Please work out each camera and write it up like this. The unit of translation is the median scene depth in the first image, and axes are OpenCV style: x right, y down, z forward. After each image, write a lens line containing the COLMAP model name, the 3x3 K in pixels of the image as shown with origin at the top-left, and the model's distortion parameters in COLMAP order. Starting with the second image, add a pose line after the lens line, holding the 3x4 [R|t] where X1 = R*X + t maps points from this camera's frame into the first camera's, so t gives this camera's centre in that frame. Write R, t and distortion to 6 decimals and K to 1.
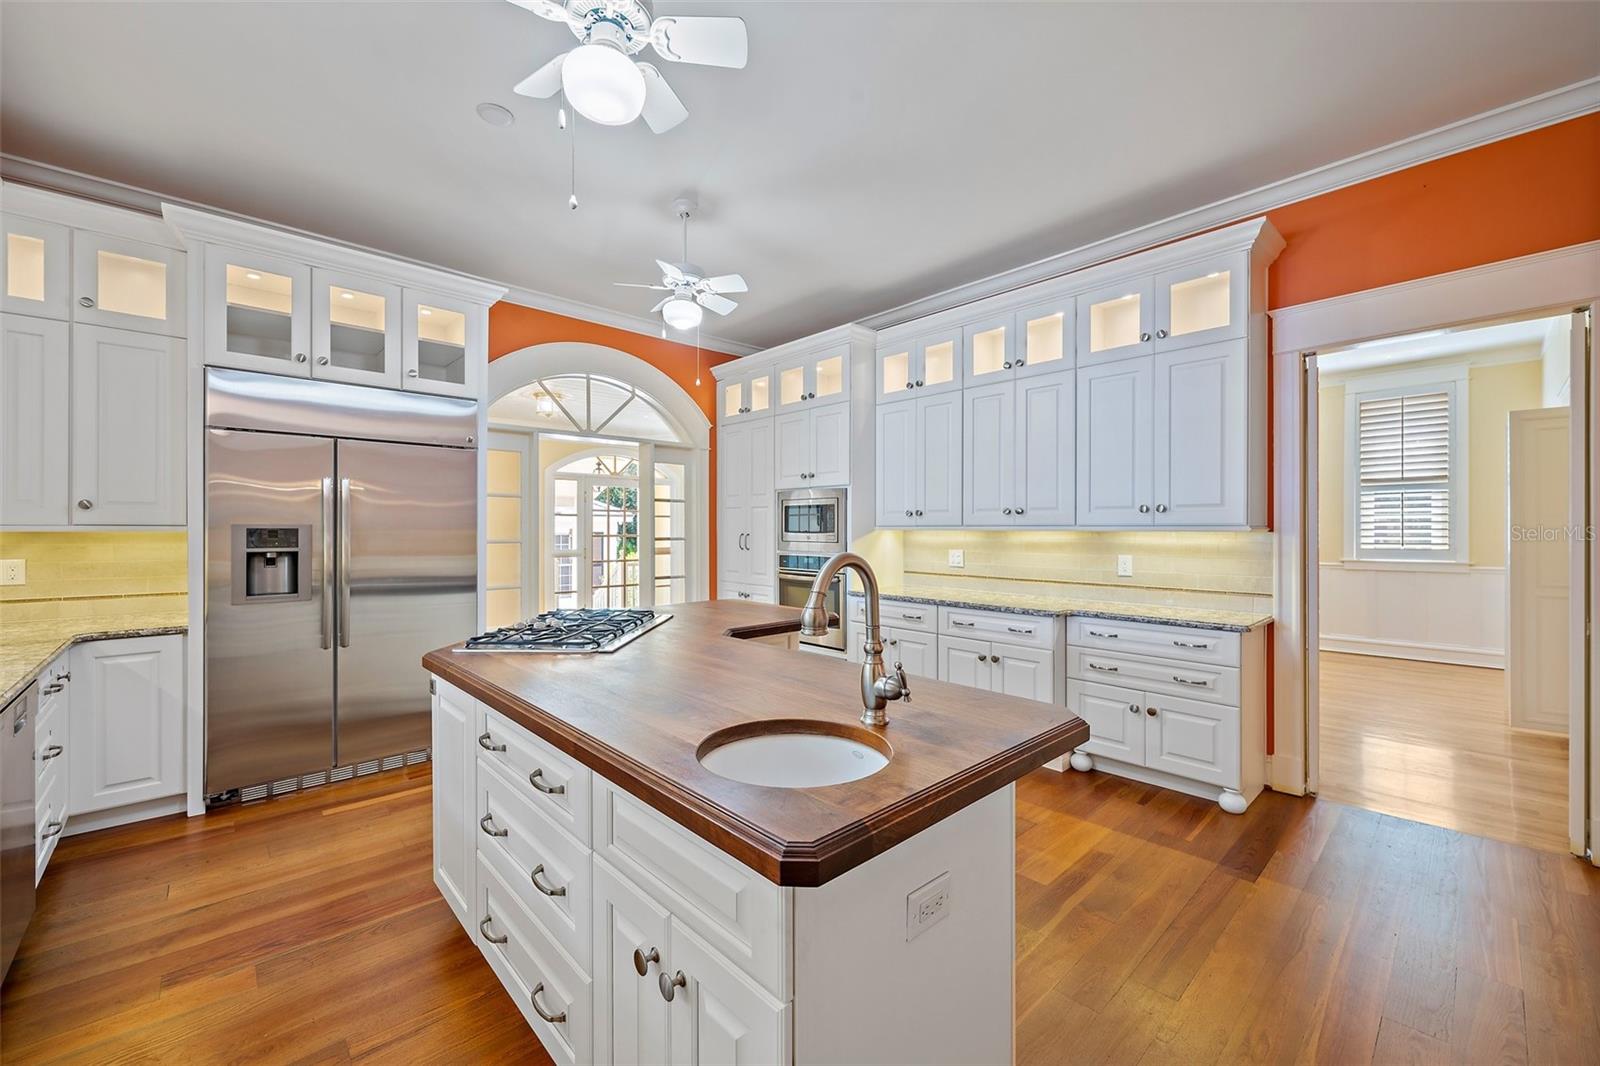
lens RADIAL K [[640.8, 0, 795.5], [0, 640.8, 528.6], [0, 0, 1]] dist [-0.000946, -0.000118]
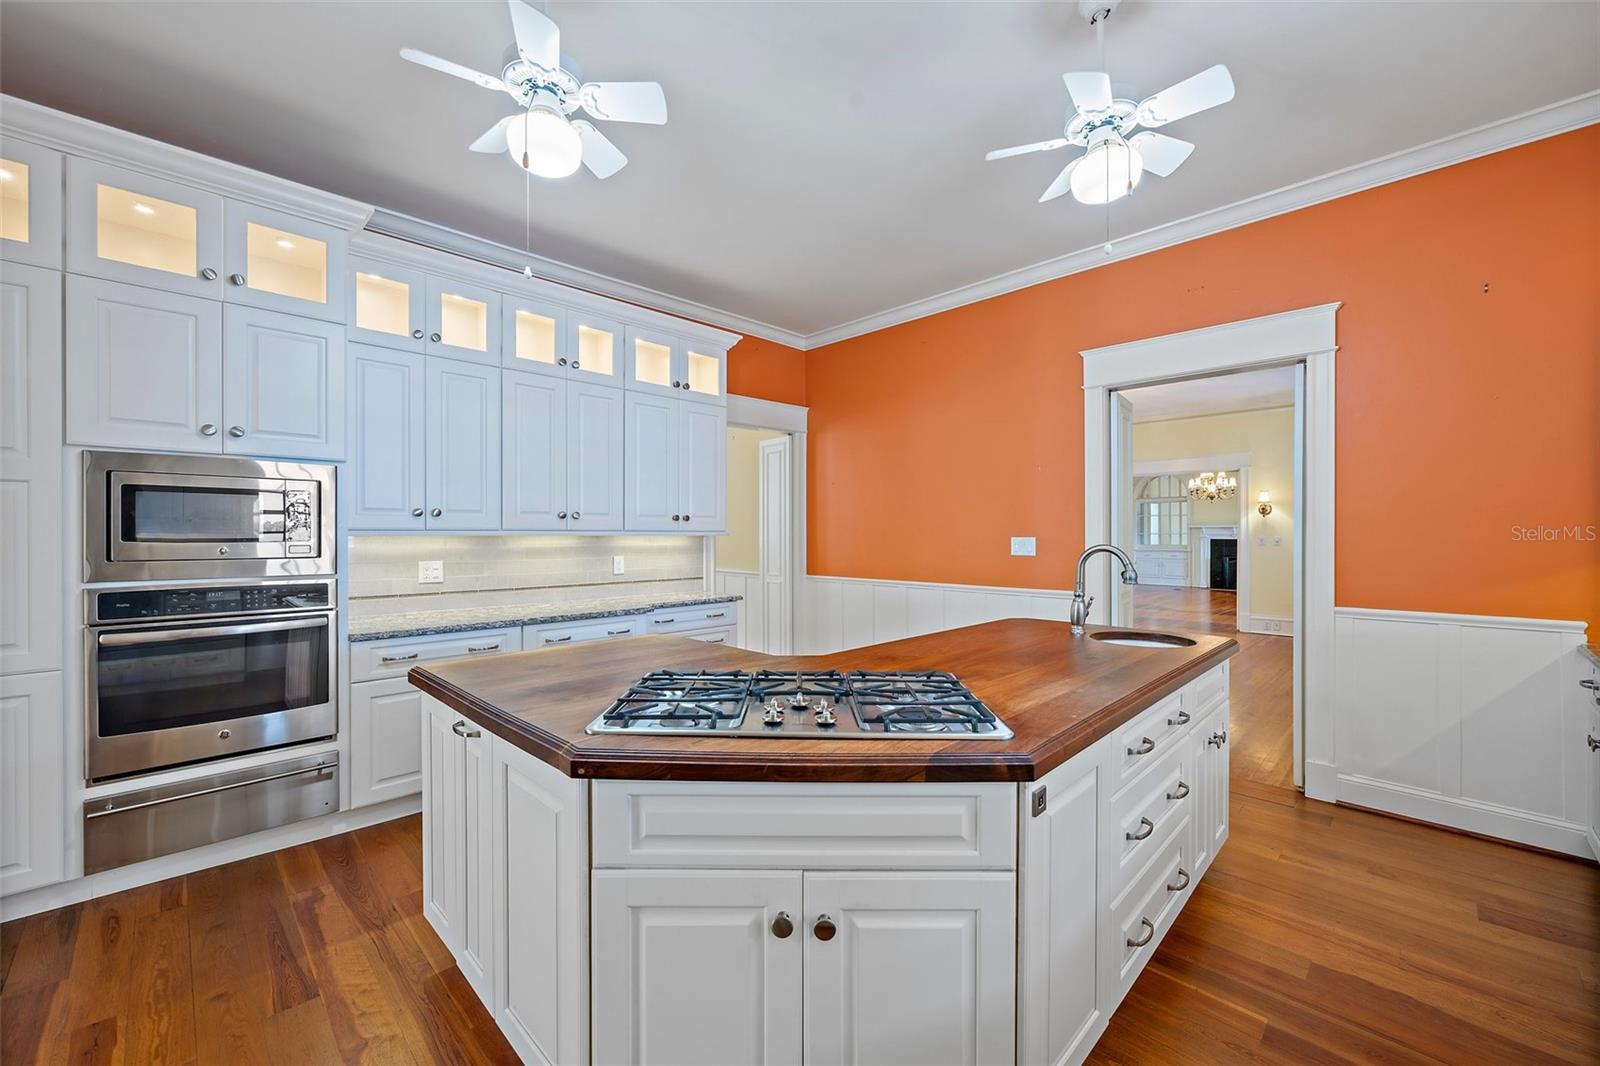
lens RADIAL K [[640.8, 0, 794.6], [0, 640.8, 537.5], [0, 0, 1]] dist [-0.000946, -0.000118]
pose [[-0.038090, -0.007174, 0.999249, -0.643160], [0.000459, 0.999974, 0.007196, -0.000905], [-0.999274, 0.000733, -0.038085, 0.699684]]
